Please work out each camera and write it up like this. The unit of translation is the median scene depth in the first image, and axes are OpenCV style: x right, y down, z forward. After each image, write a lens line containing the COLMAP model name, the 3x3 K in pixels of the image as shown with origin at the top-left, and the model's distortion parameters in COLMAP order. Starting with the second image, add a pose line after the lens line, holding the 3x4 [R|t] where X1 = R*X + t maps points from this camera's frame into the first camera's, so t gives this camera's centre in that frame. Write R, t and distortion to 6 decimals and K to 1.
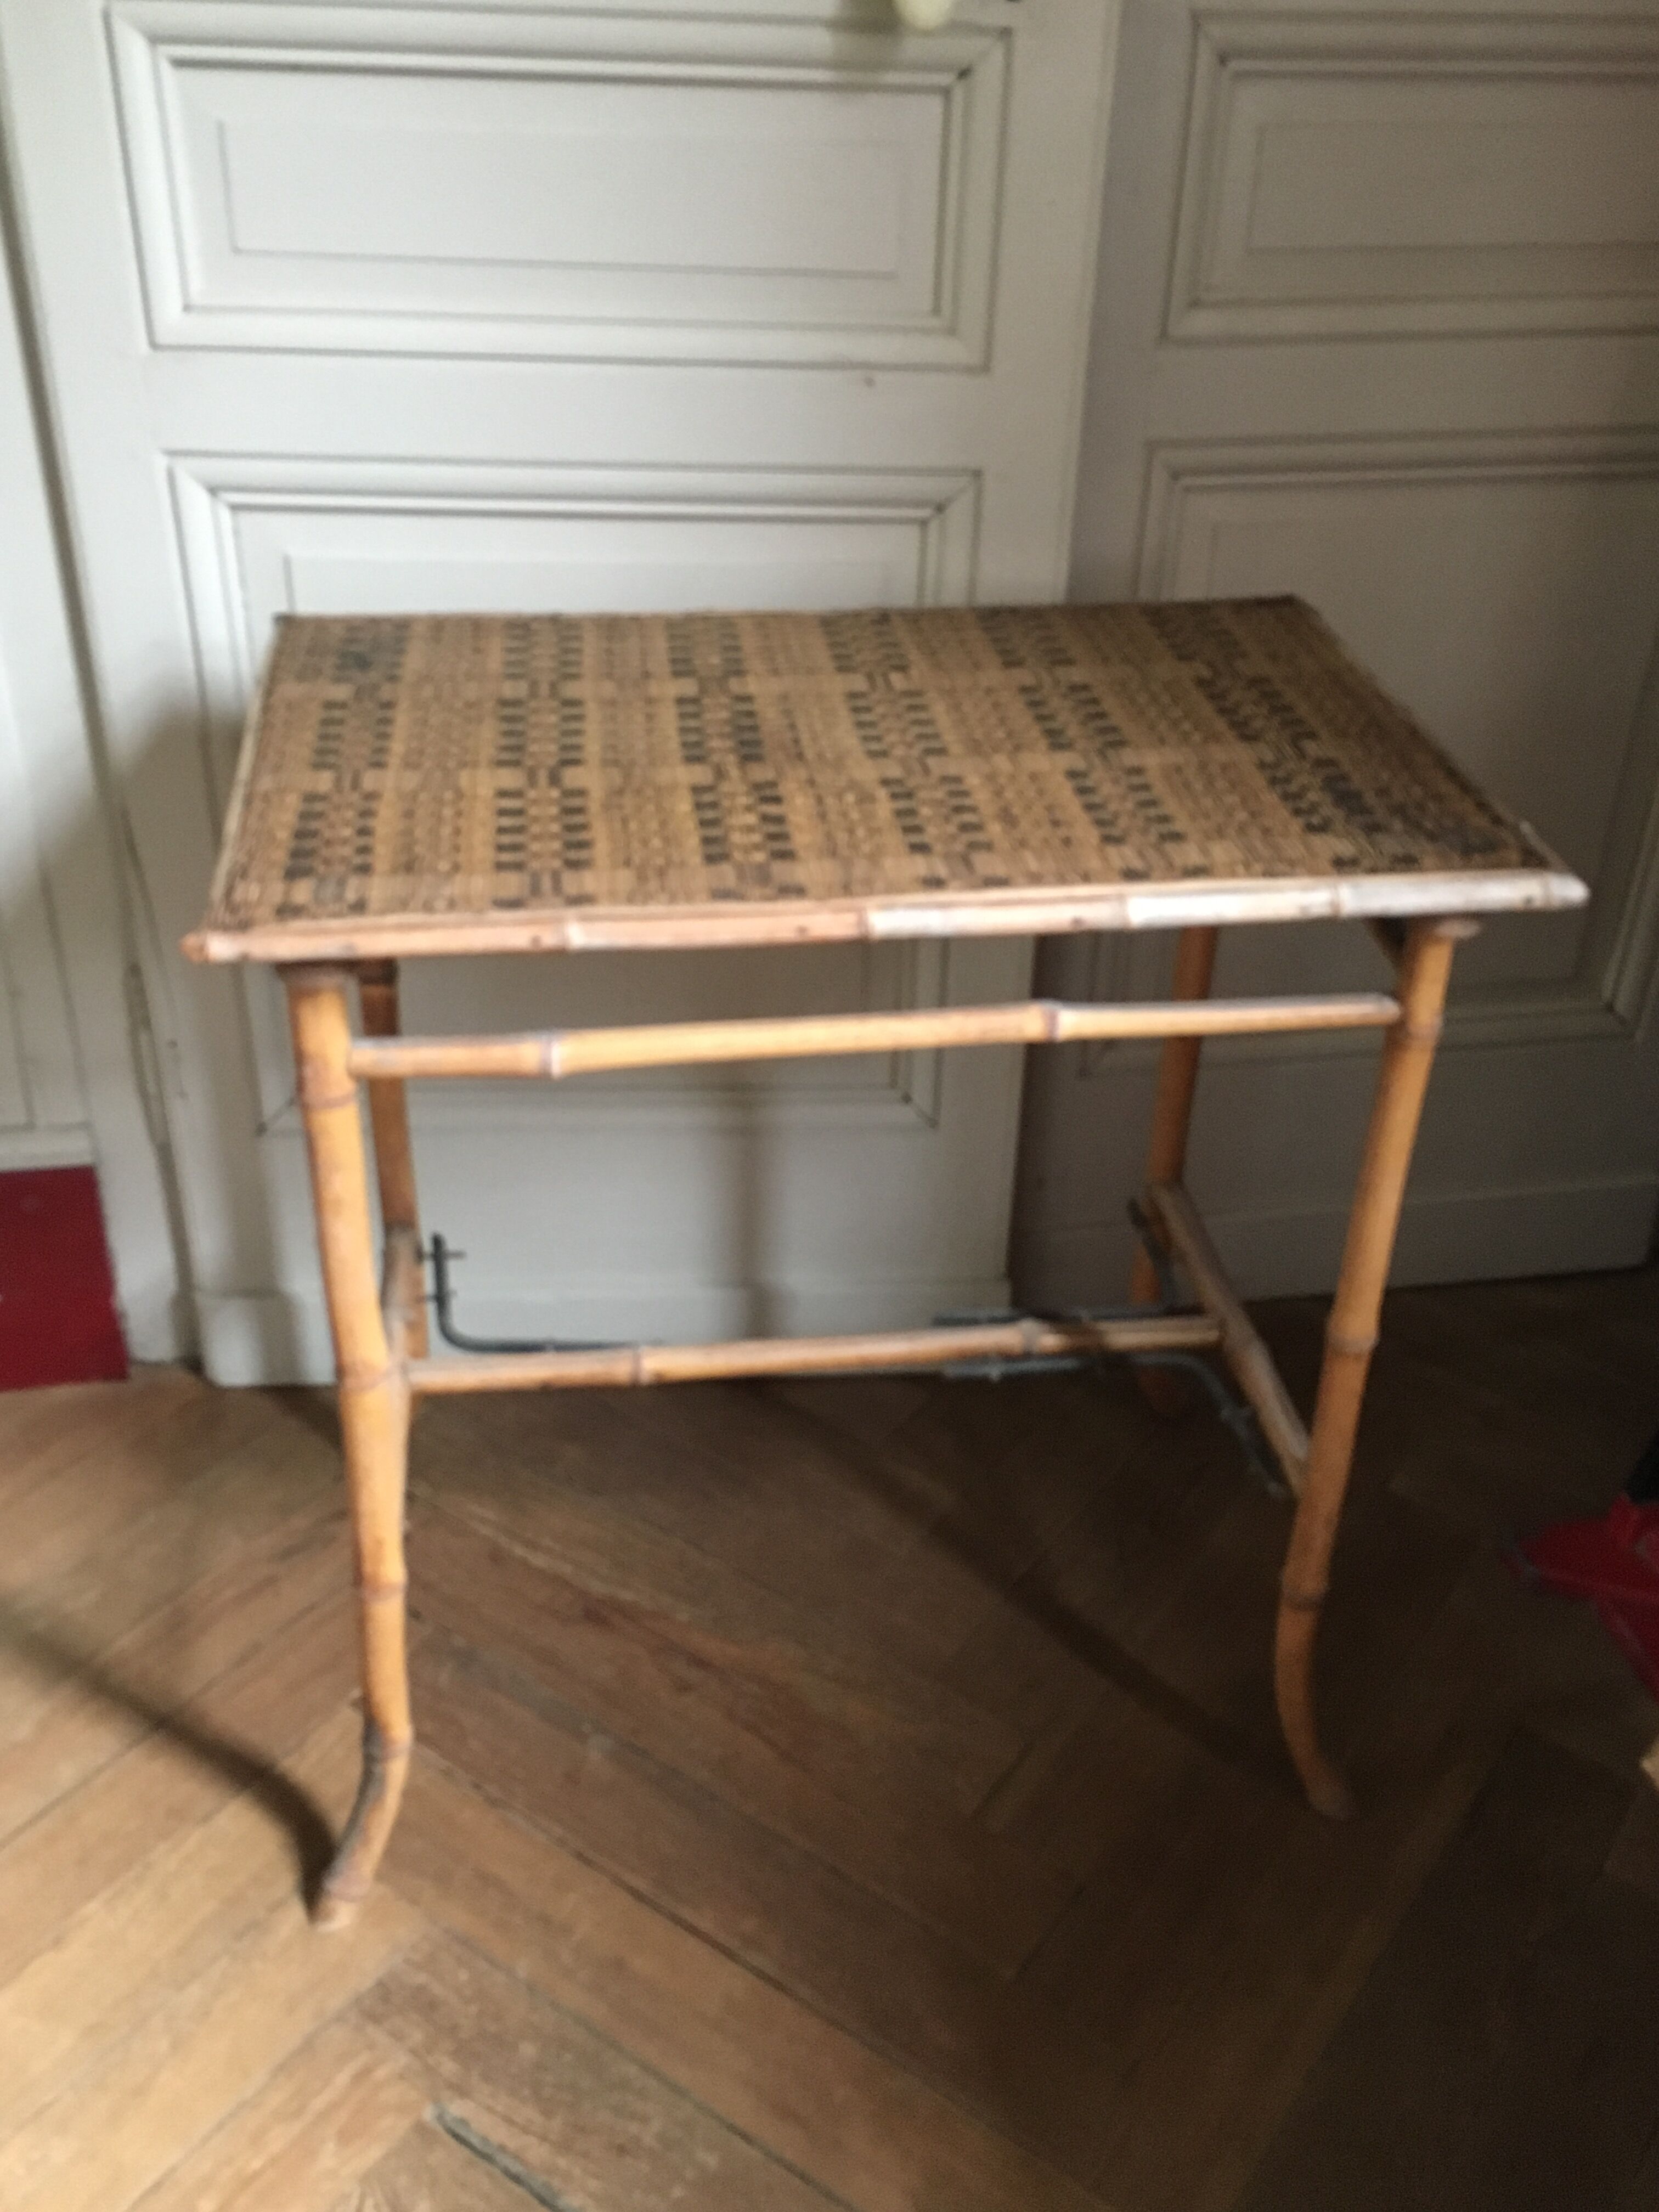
lens RADIAL K [[2081.9, 0, 829.5], [0, 2081.9, 1106.0], [0, 0, 1]] dist [0.078379, -0.102749]
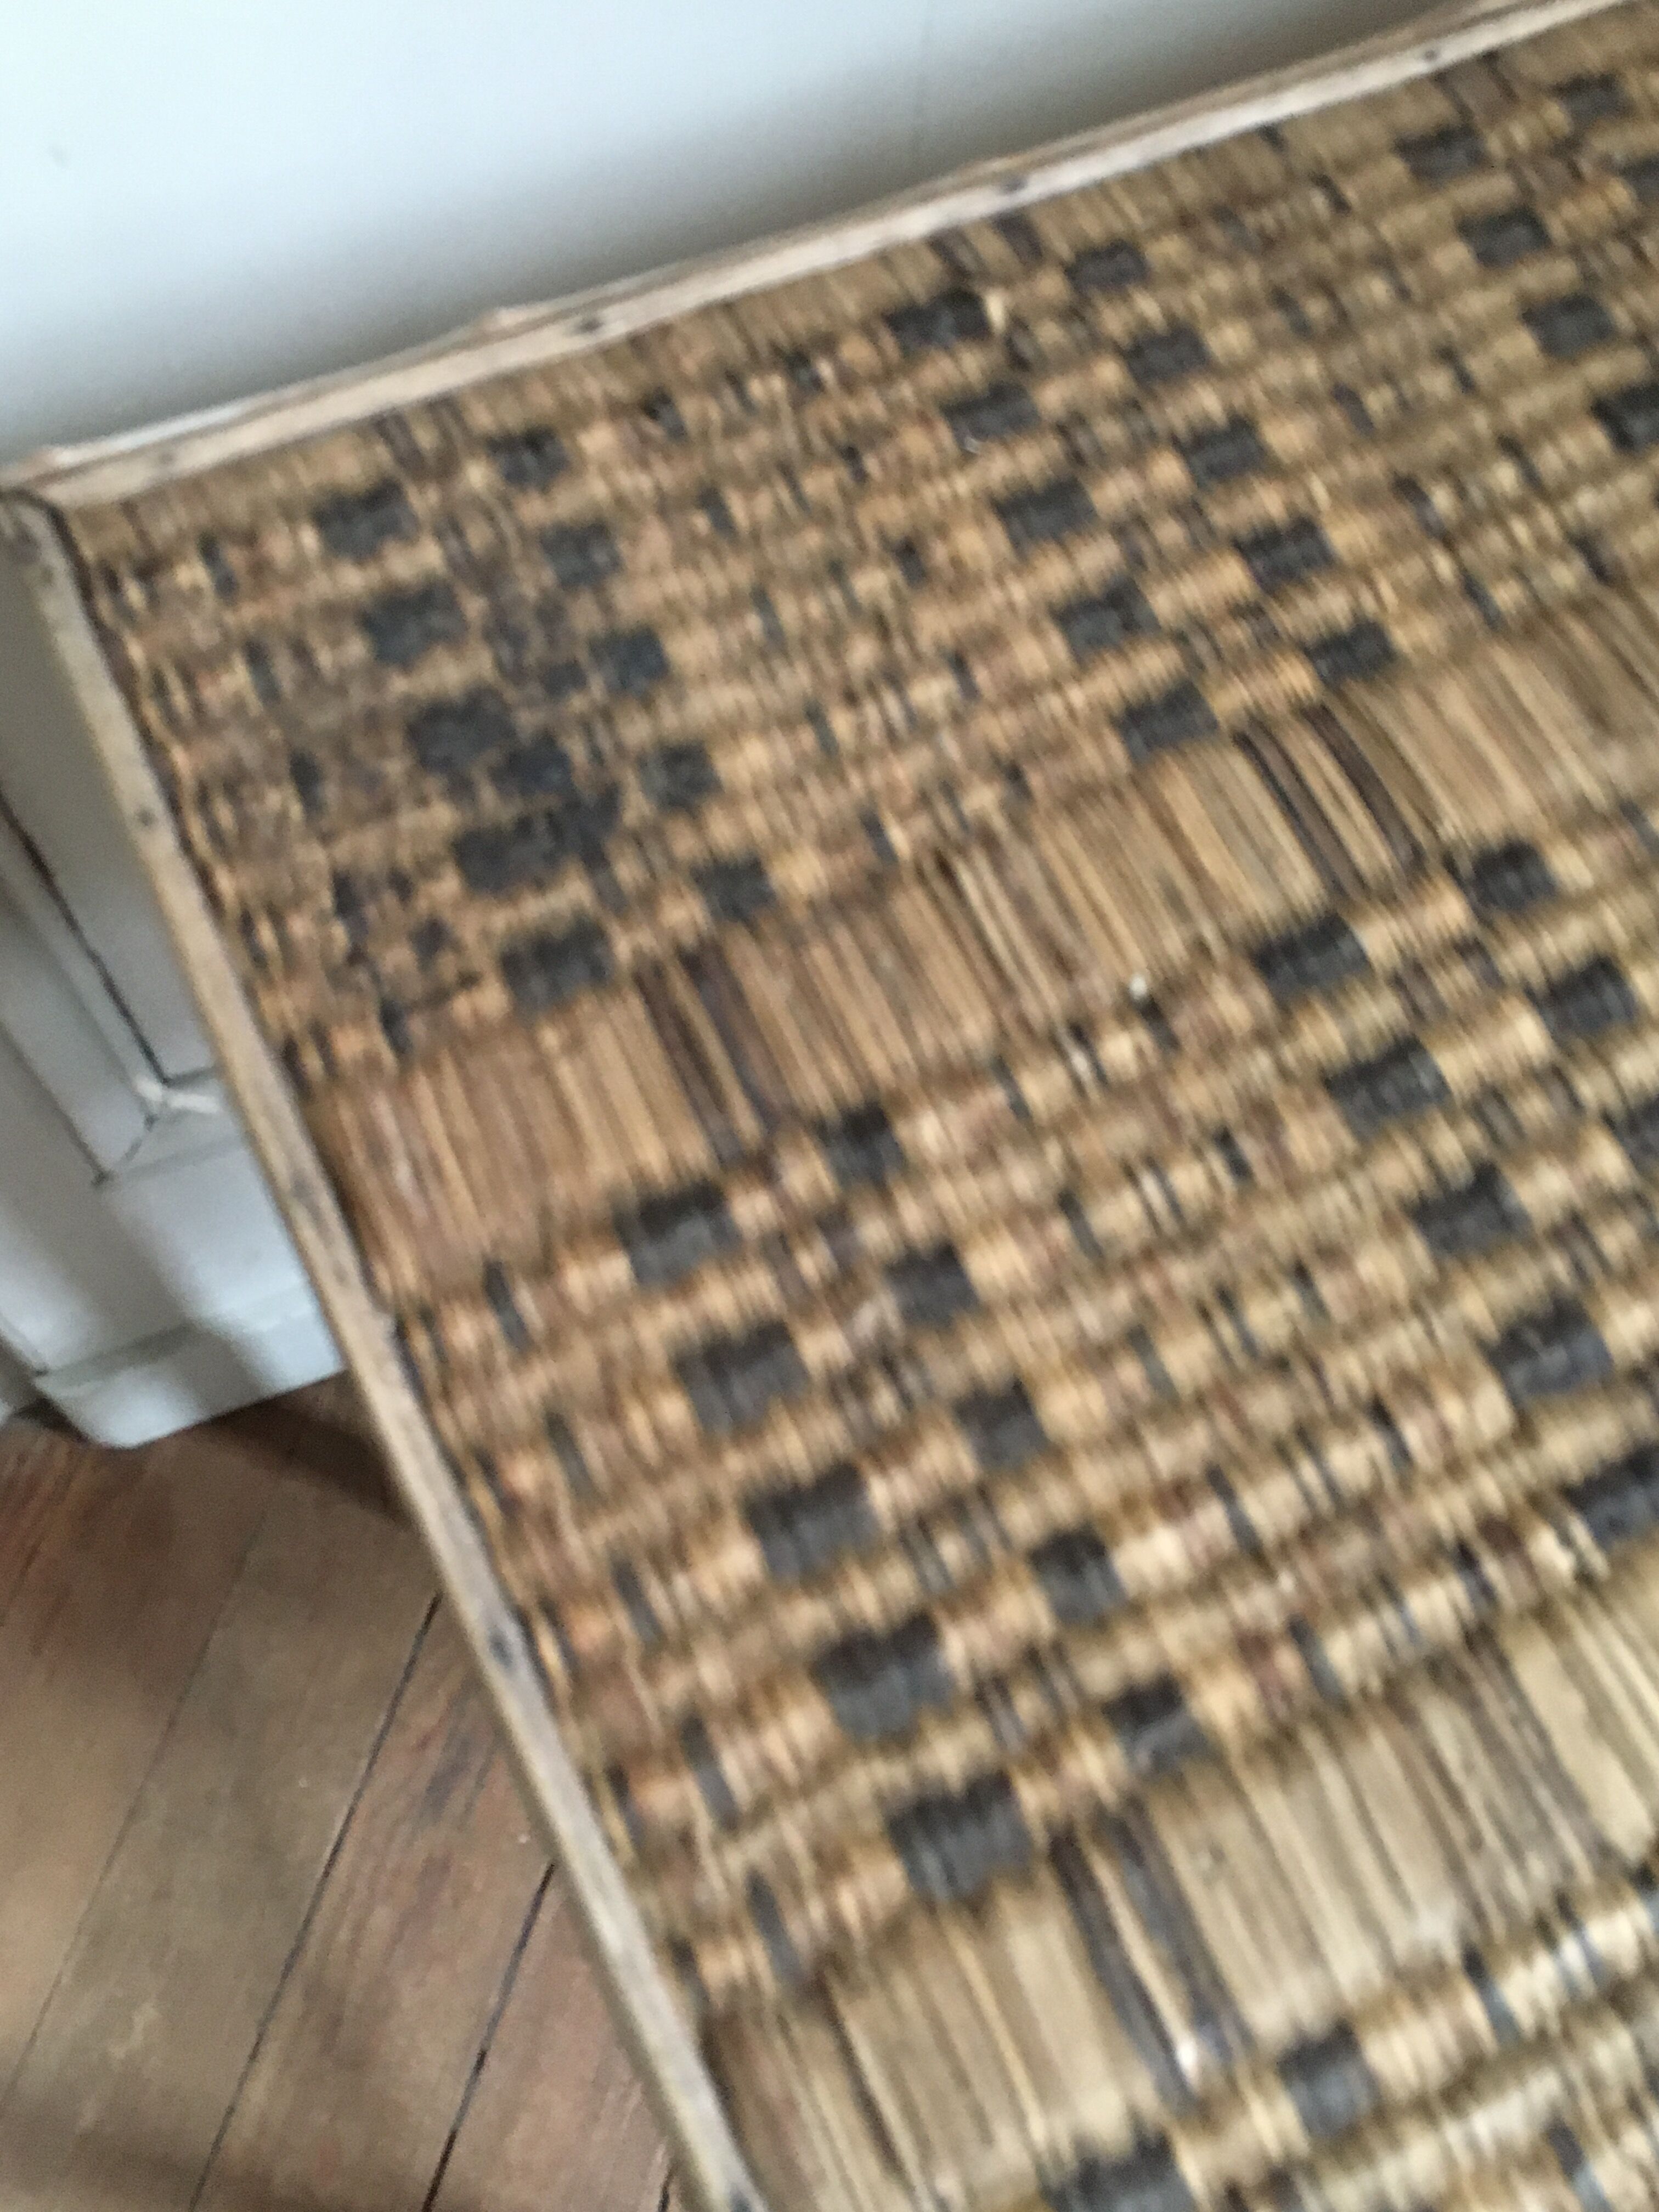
lens RADIAL K [[2081.9, 0, 829.5], [0, 2081.9, 1106.0], [0, 0, 1]] dist [0.078379, -0.102749]
pose [[0.949958, -0.277907, 0.142645, -0.254417], [0.147201, 0.801012, 0.580268, -0.343114], [-0.275521, -0.530233, 0.801836, 0.832323]]
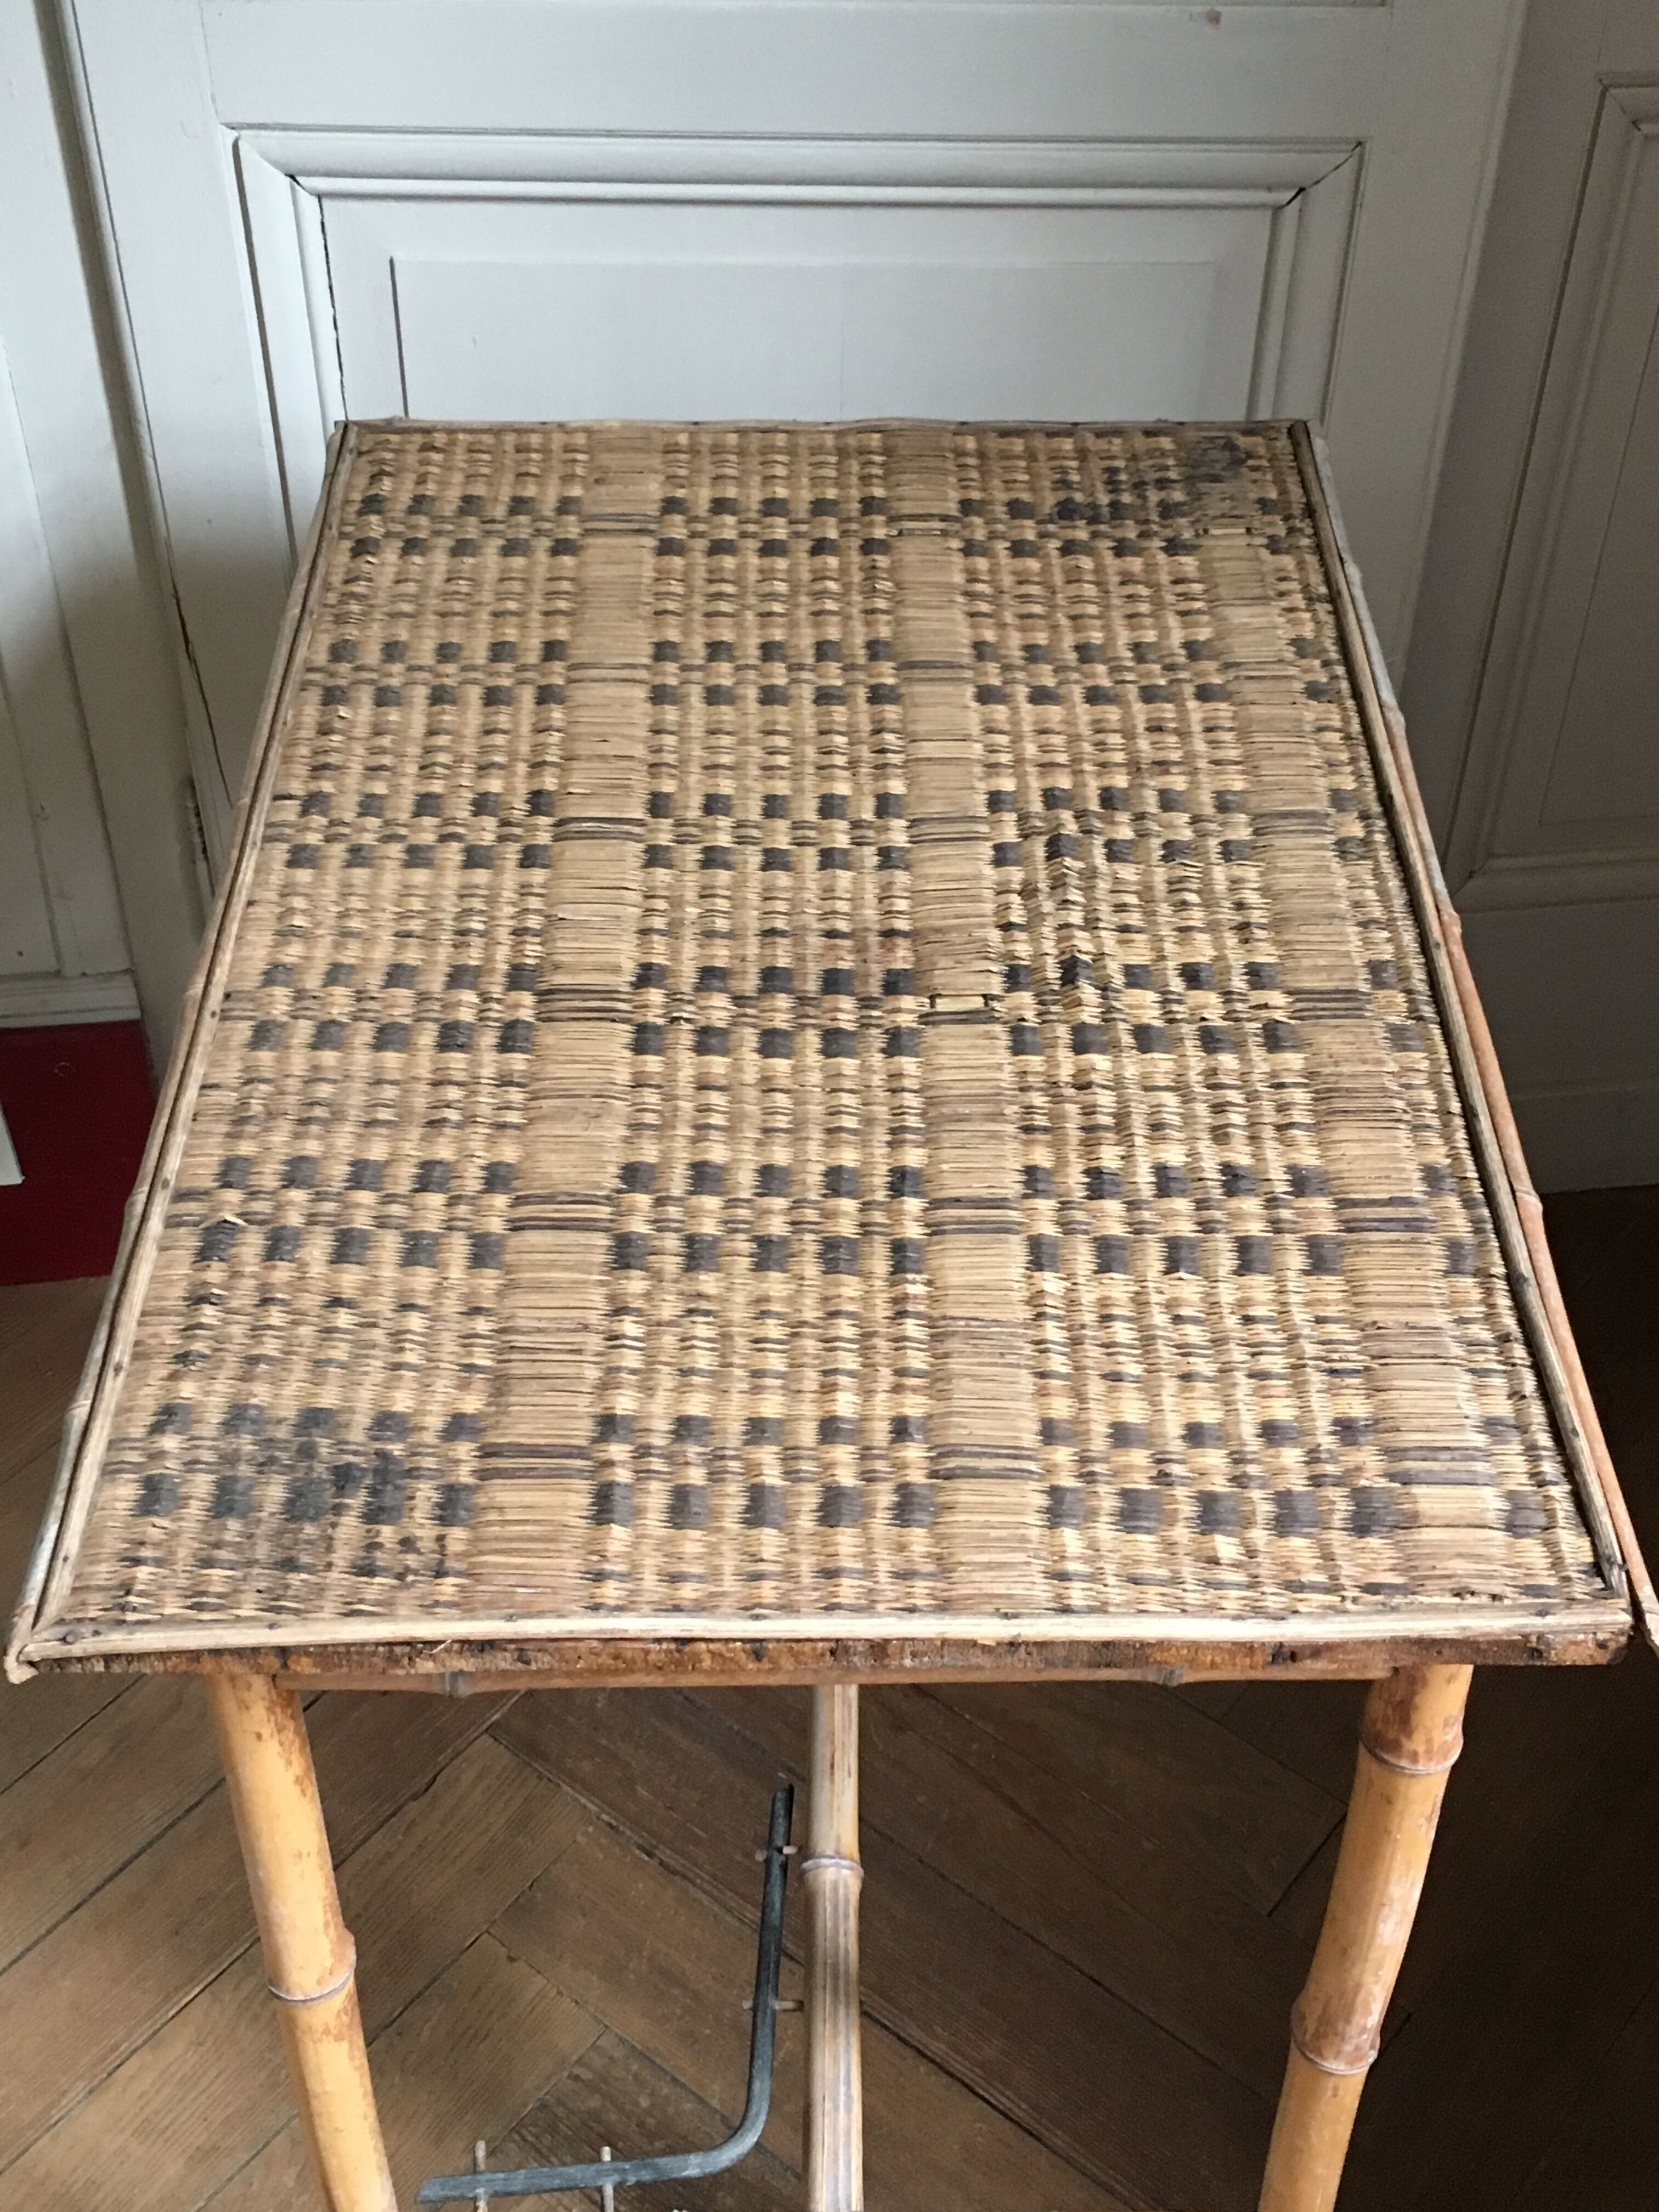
lens RADIAL K [[2704.2, 0, 829.5], [0, 2704.2, 1106.0], [0, 0, 1]] dist [0.049229, 0.036454]
pose [[0.132054, -0.686782, 0.714767, -0.631842], [0.538155, 0.655231, 0.530152, -0.573431], [-0.832437, 0.314647, 0.456121, 0.652956]]
